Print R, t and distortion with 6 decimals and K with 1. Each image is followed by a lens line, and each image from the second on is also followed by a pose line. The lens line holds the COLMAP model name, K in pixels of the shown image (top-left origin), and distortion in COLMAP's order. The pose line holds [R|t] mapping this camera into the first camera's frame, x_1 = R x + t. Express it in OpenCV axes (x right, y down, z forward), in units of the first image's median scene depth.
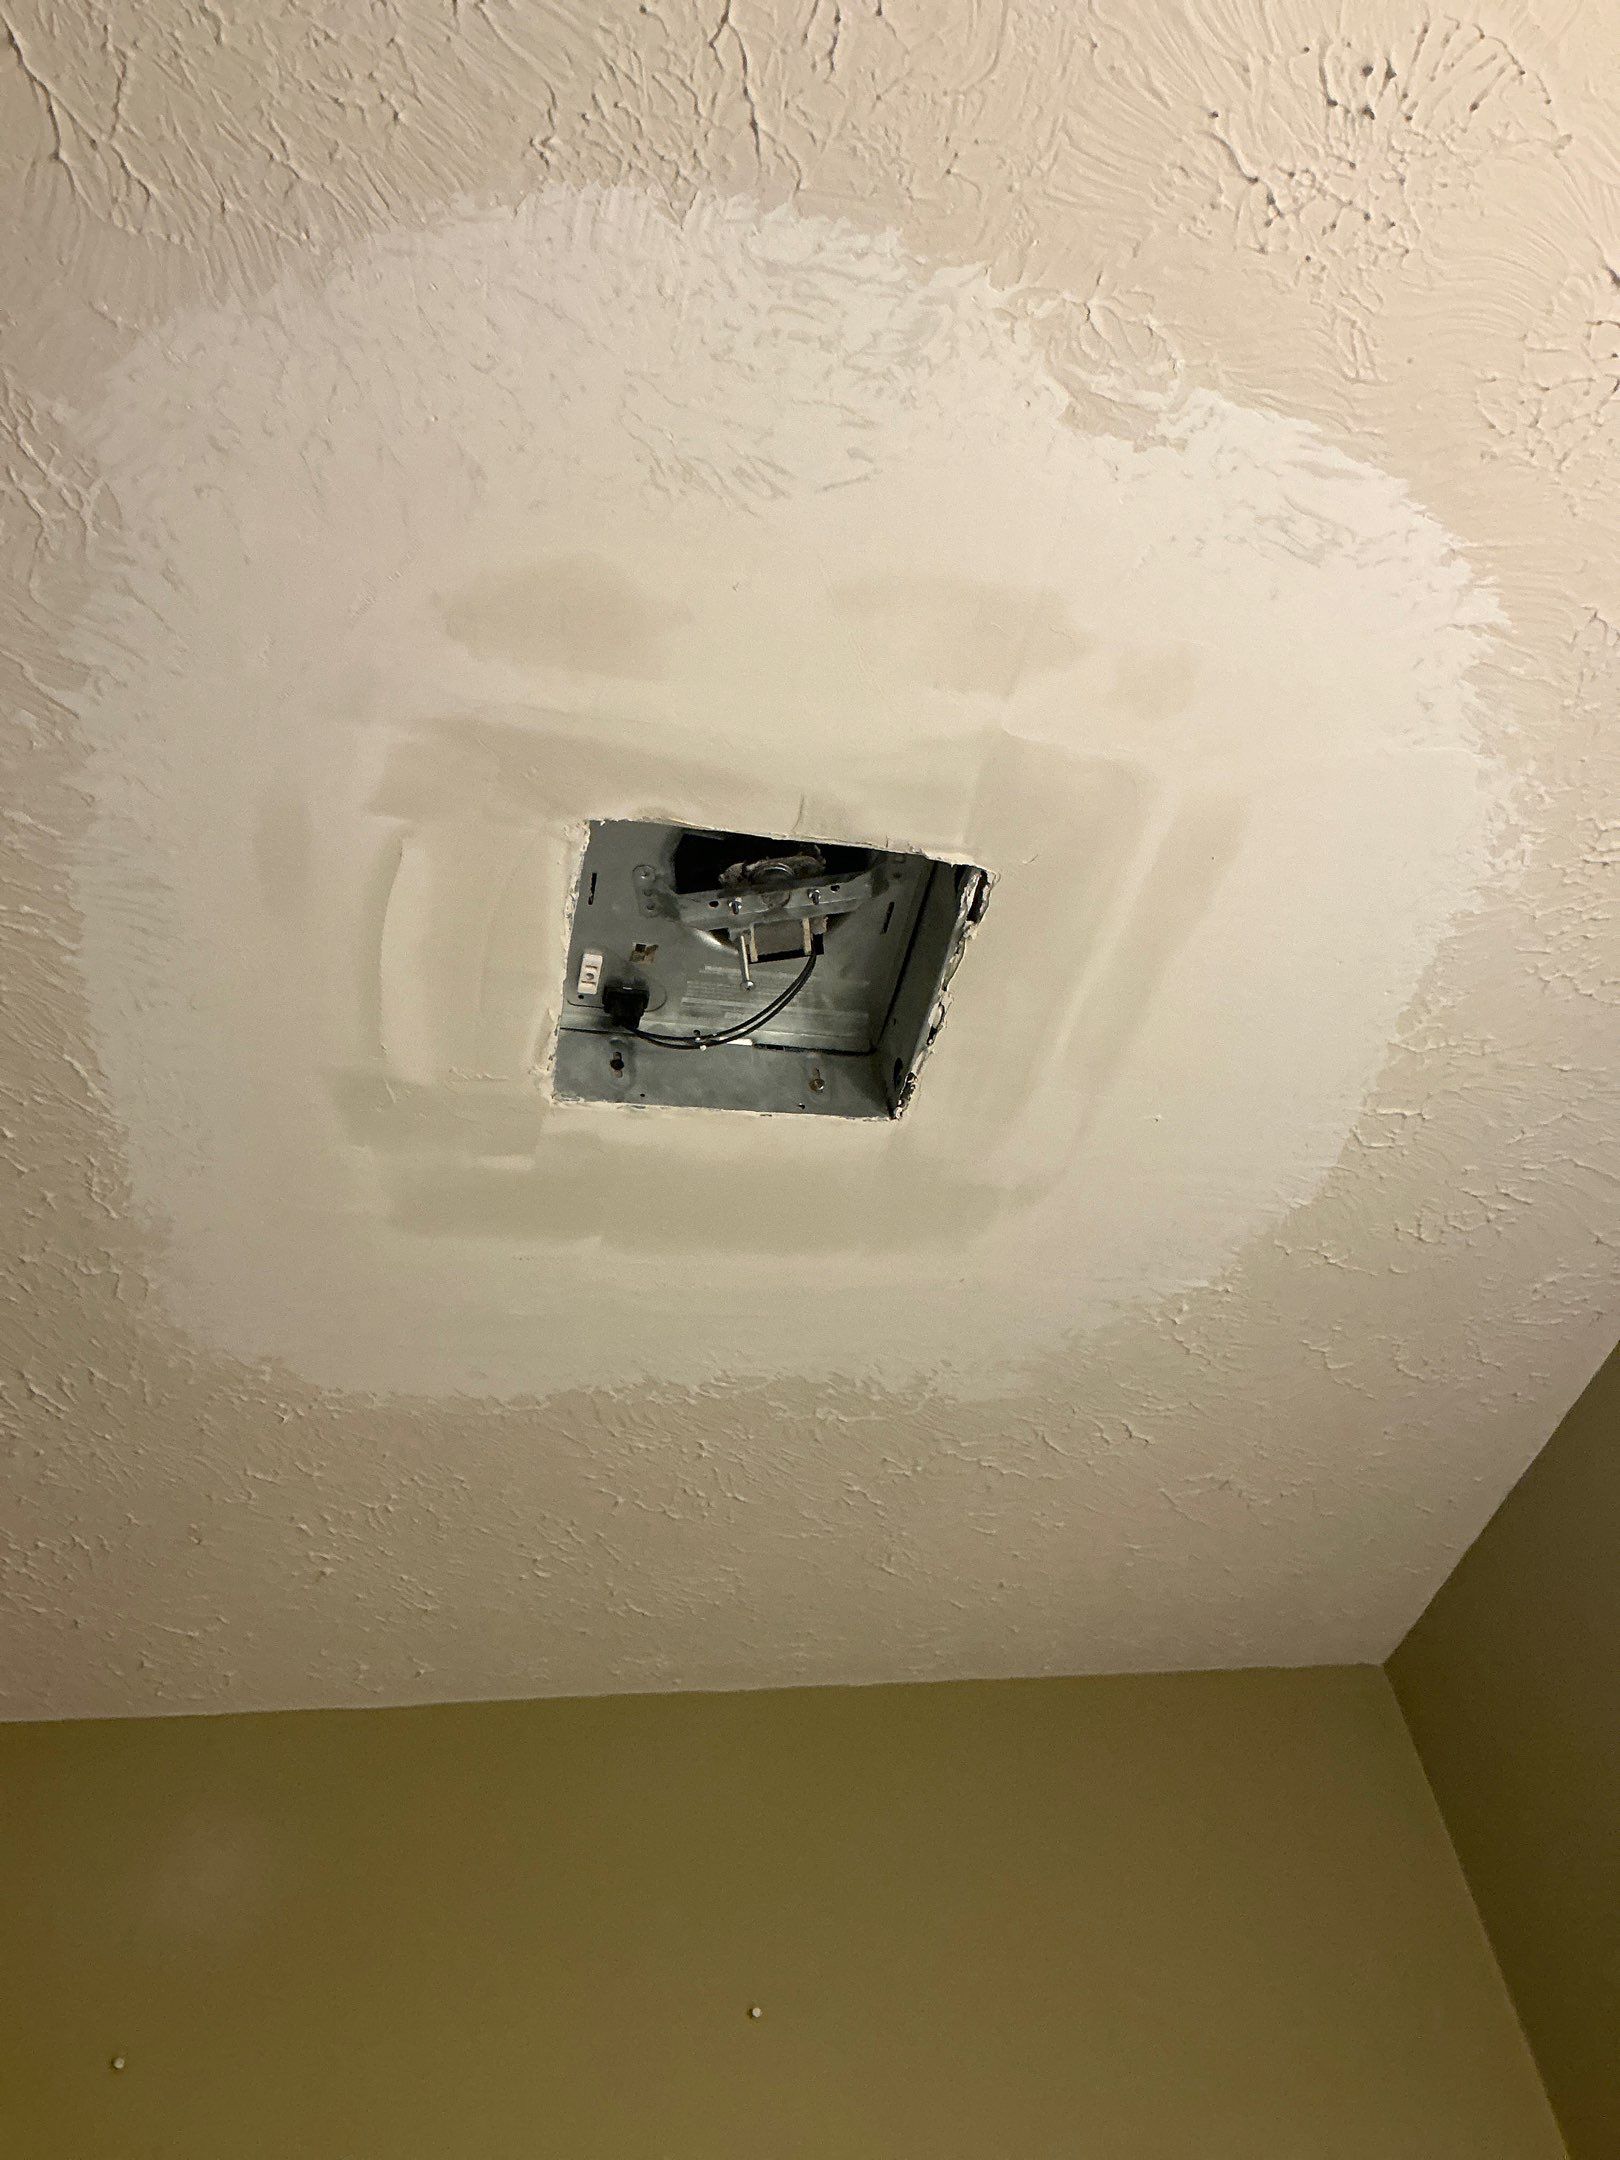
lens RADIAL K [[1792.7, 0, 835.9], [0, 1792.7, 1067.9], [0, 0, 1]] dist [0.054901, -0.097111]
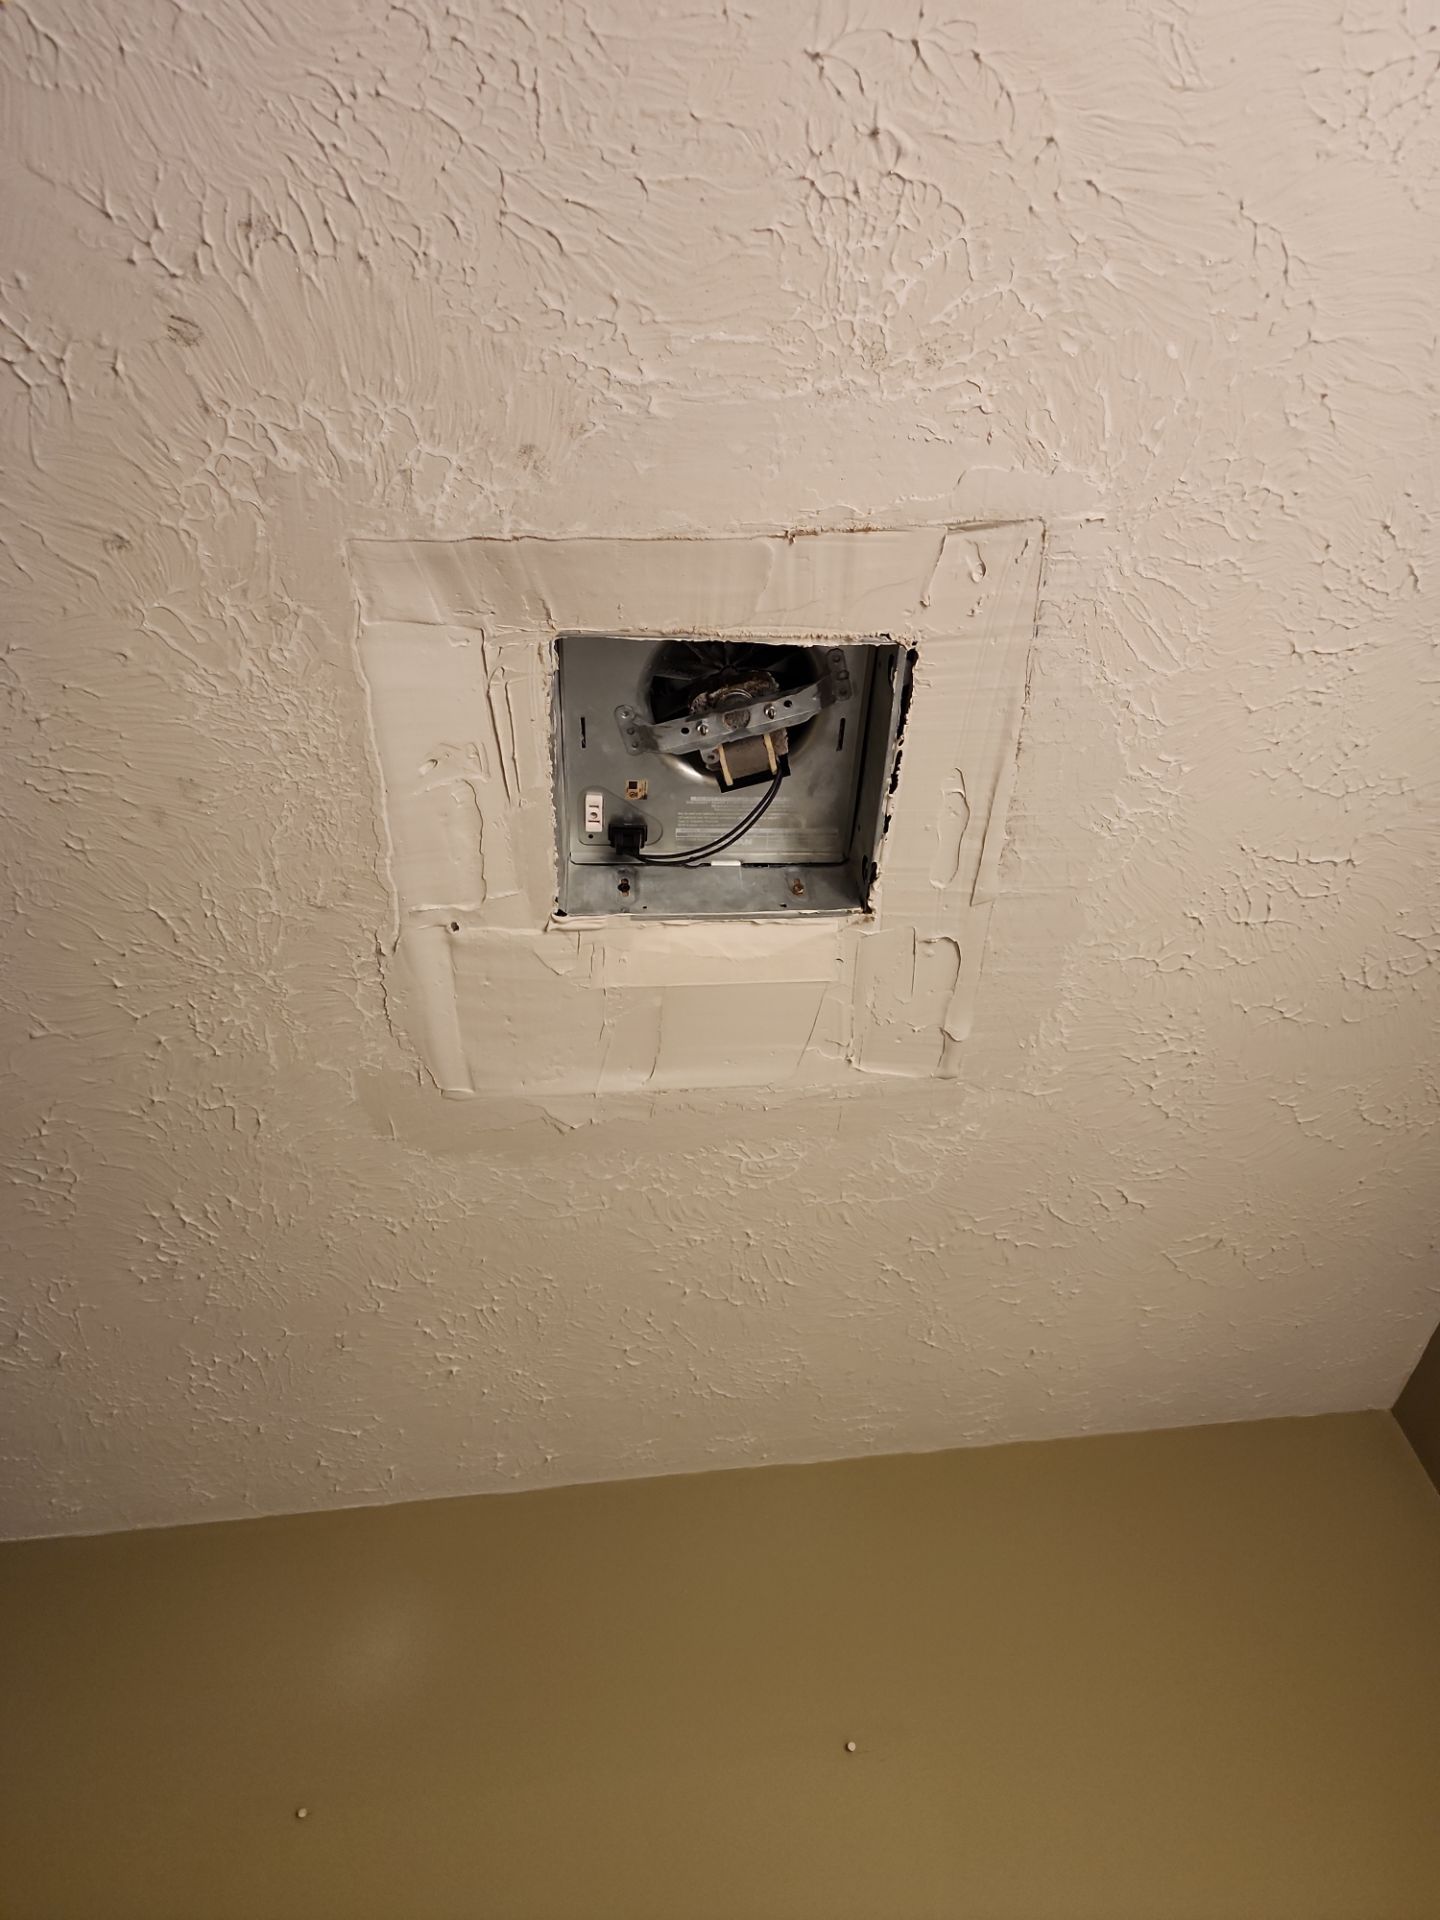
lens RADIAL K [[1285.2, 0, 751.7], [0, 1285.2, 948.6], [0, 0, 1]] dist [0.056457, -0.055839]
pose [[0.987320, -0.107571, -0.116735, 0.056332], [0.096934, 0.990910, -0.093277, 0.129997], [0.125708, 0.080779, 0.988773, 0.195045]]
